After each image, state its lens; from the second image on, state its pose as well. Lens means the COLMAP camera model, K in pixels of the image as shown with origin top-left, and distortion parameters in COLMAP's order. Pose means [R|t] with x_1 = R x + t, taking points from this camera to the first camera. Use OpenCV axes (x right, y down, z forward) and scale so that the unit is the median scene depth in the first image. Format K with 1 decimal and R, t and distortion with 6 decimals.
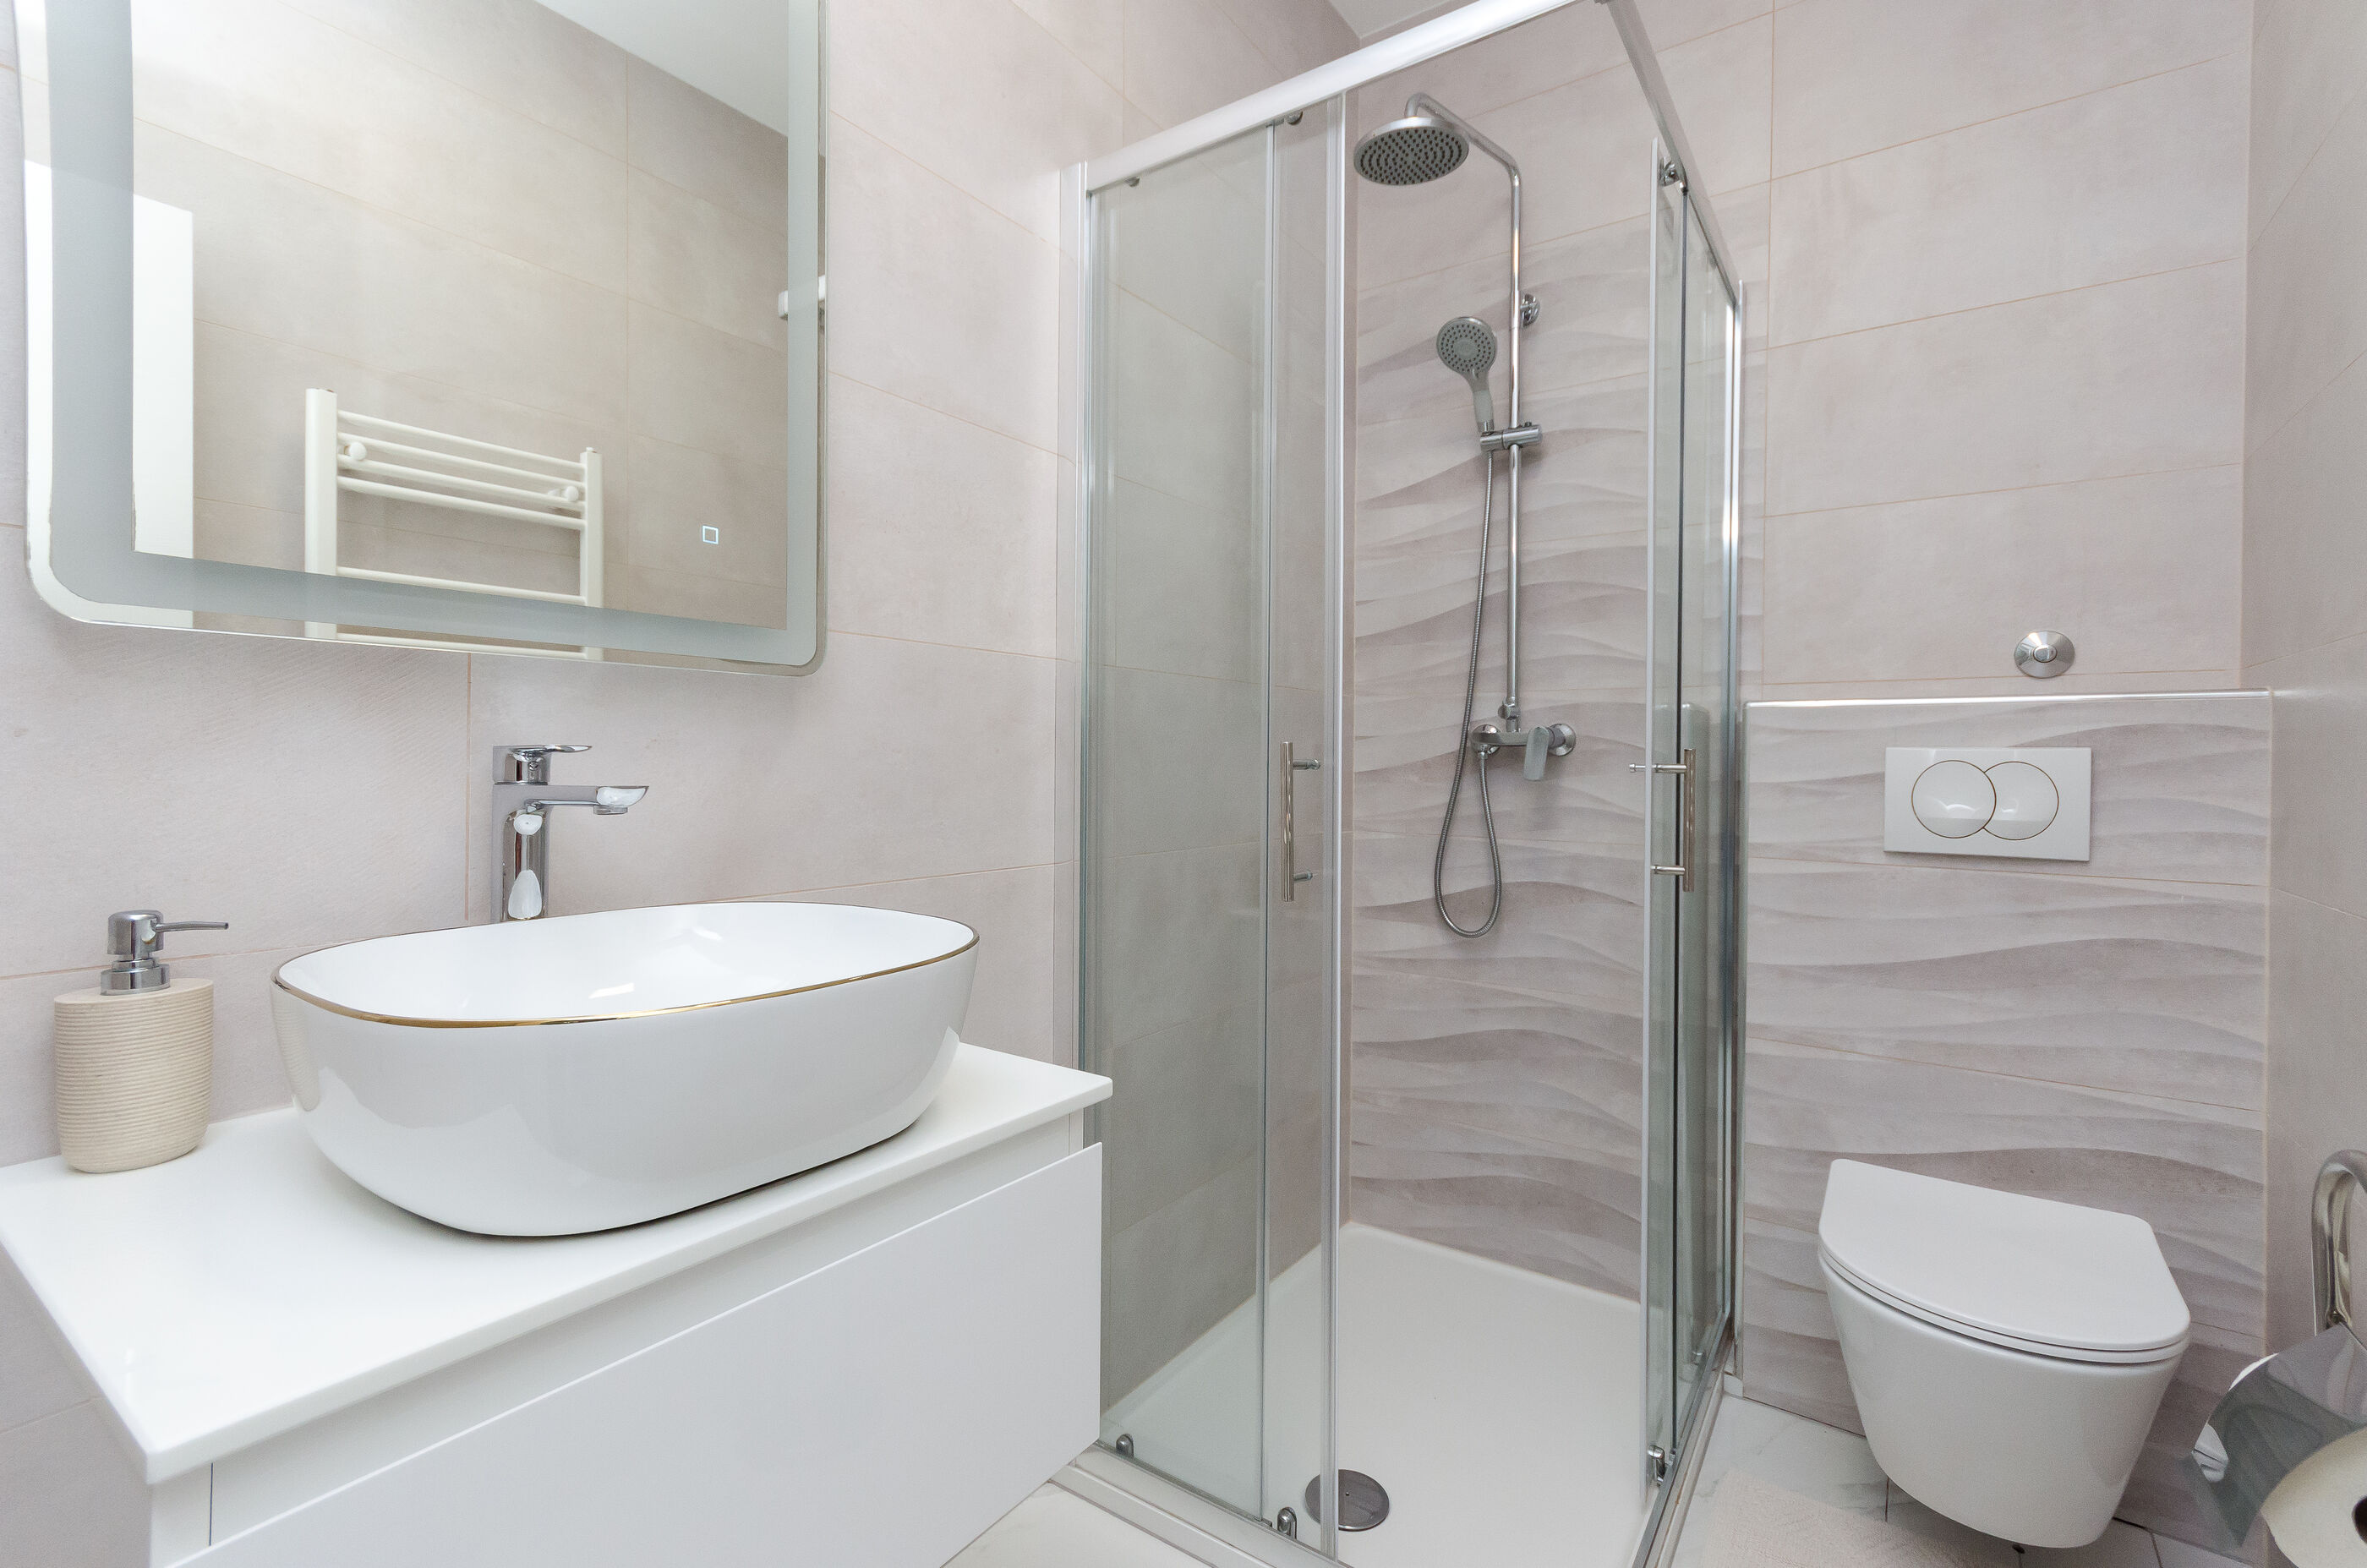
lens RADIAL K [[1043.2, 0, 1182.5], [0, 1043.2, 759.7], [0, 0, 1]] dist [0.000407, 0.000362]
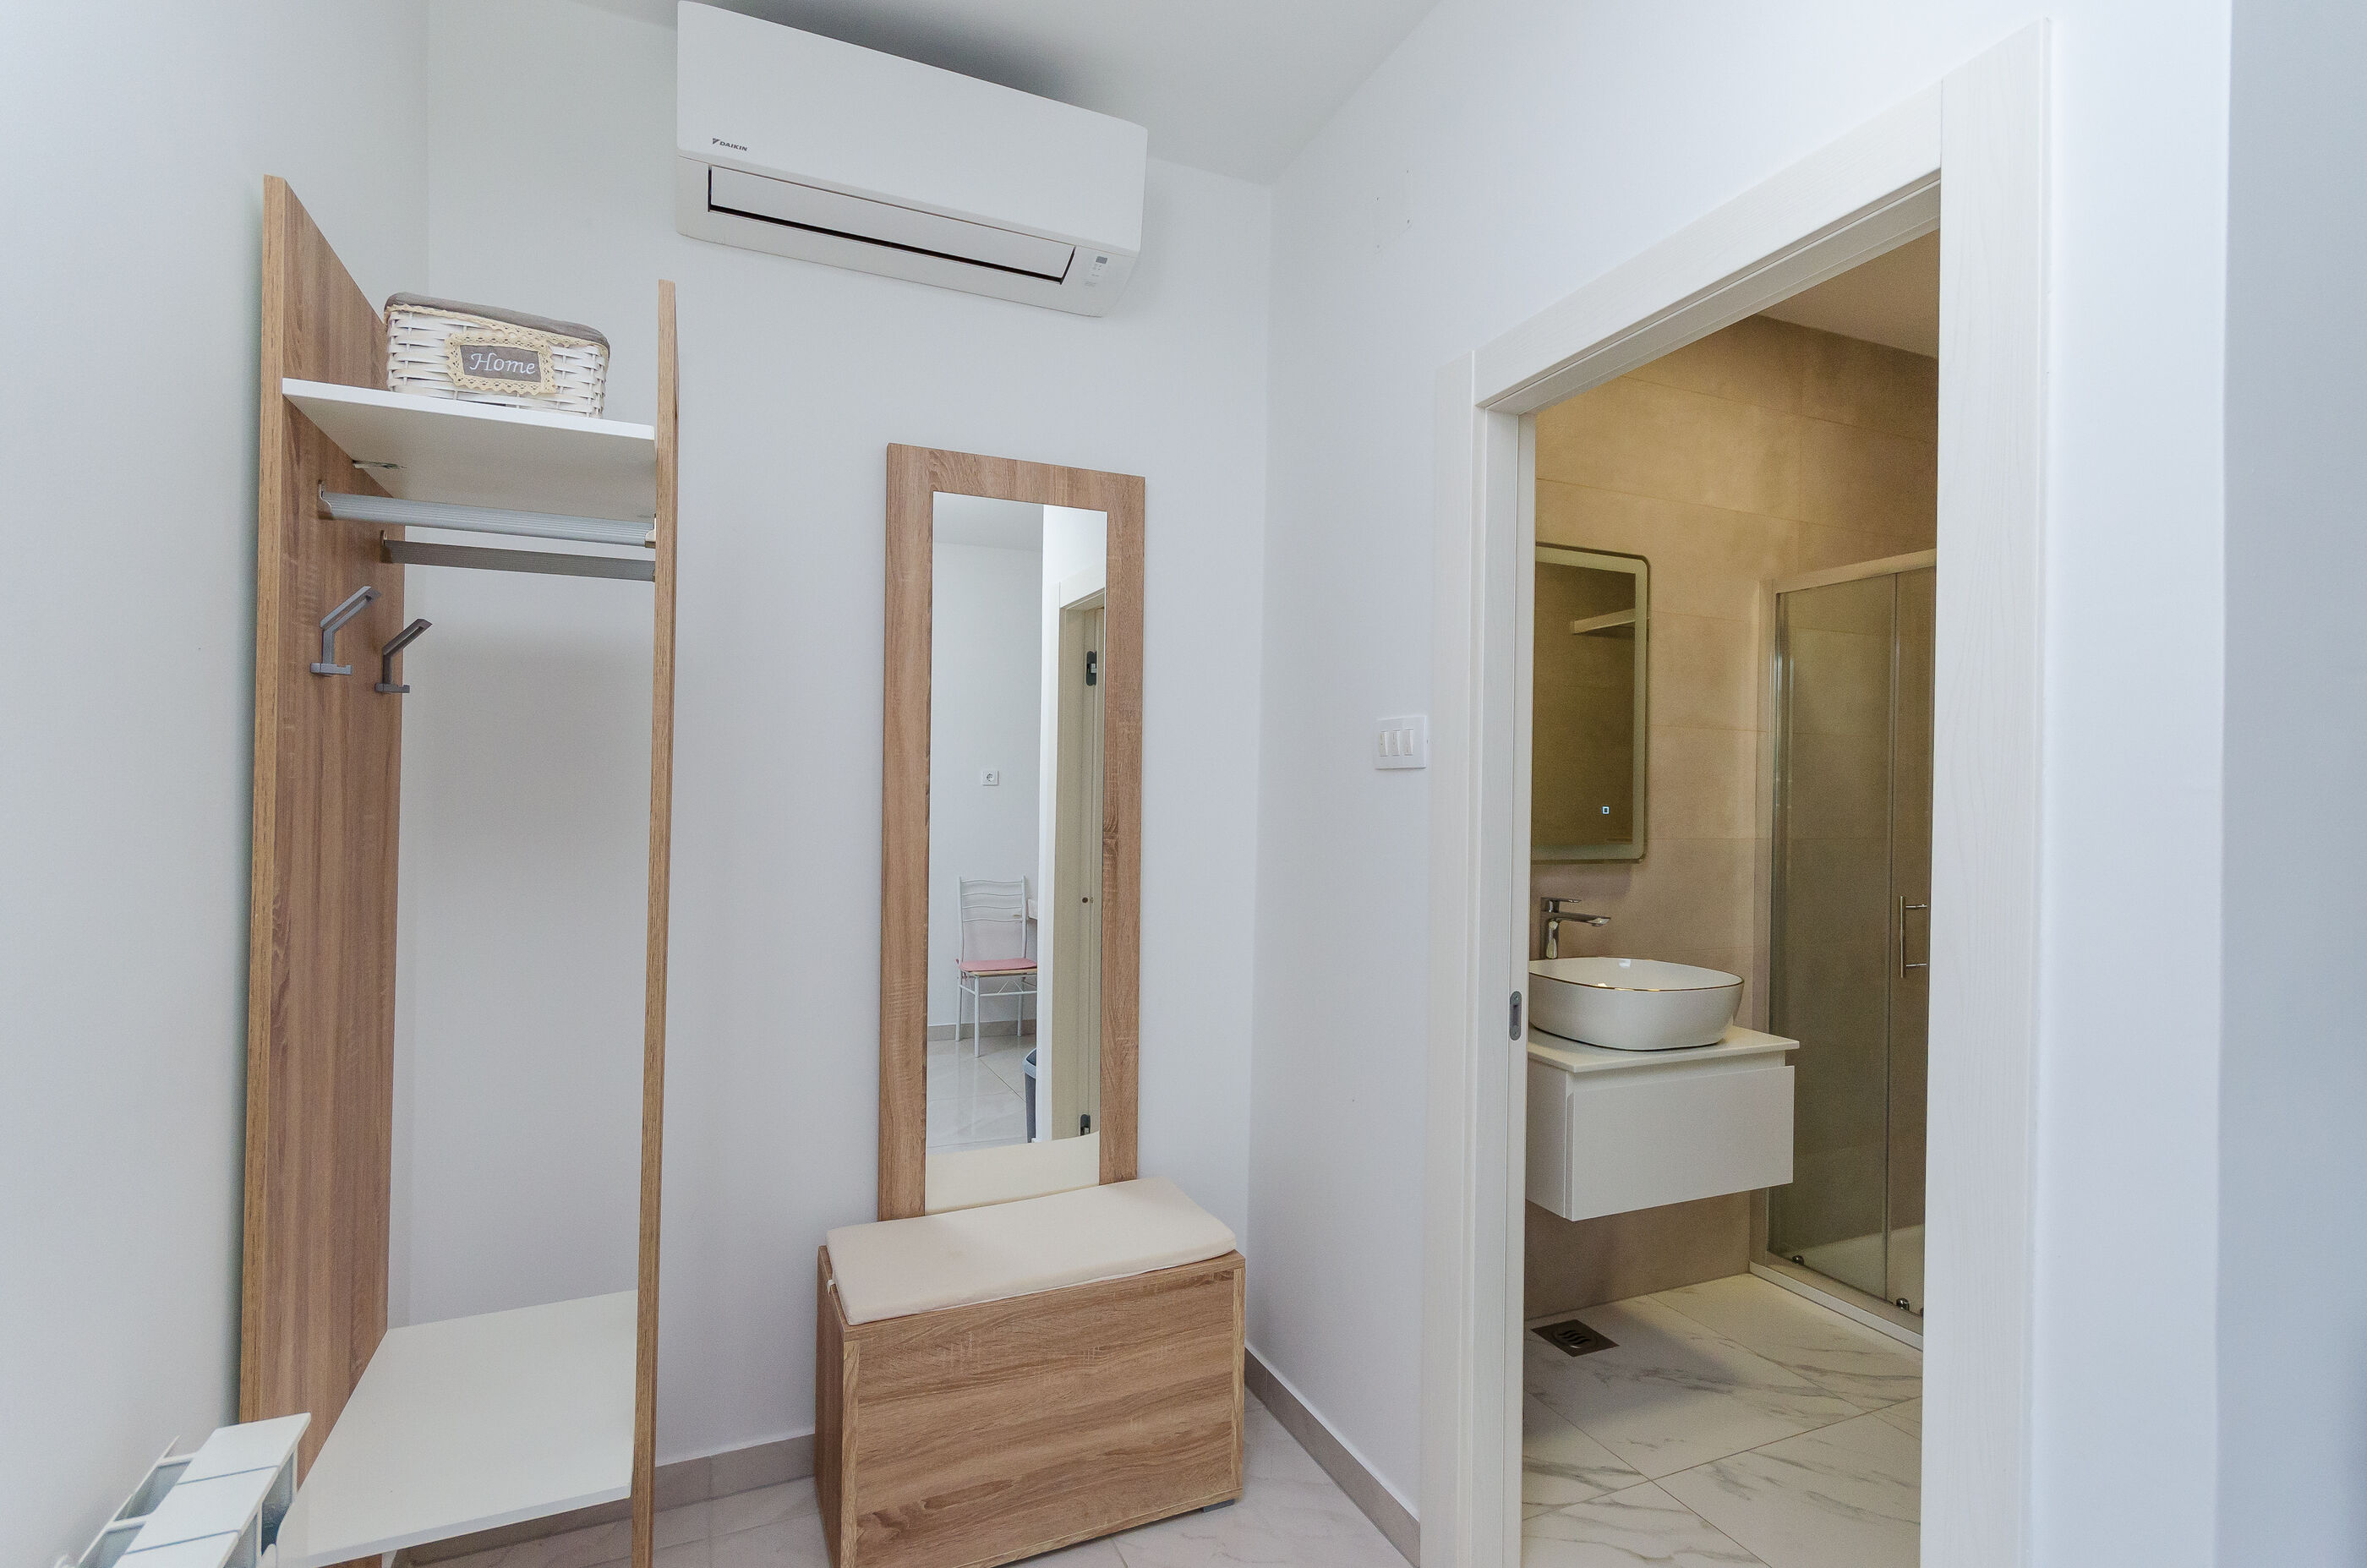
lens RADIAL K [[1131.5, 0, 1178.4], [0, 1131.5, 792.0], [0, 0, 1]] dist [0.000090, 0.000285]
pose [[0.859073, -0.002403, -0.511848, 0.044091], [-0.005049, 0.999901, -0.013169, -0.238595], [0.511829, 0.013897, 0.858975, -1.992929]]
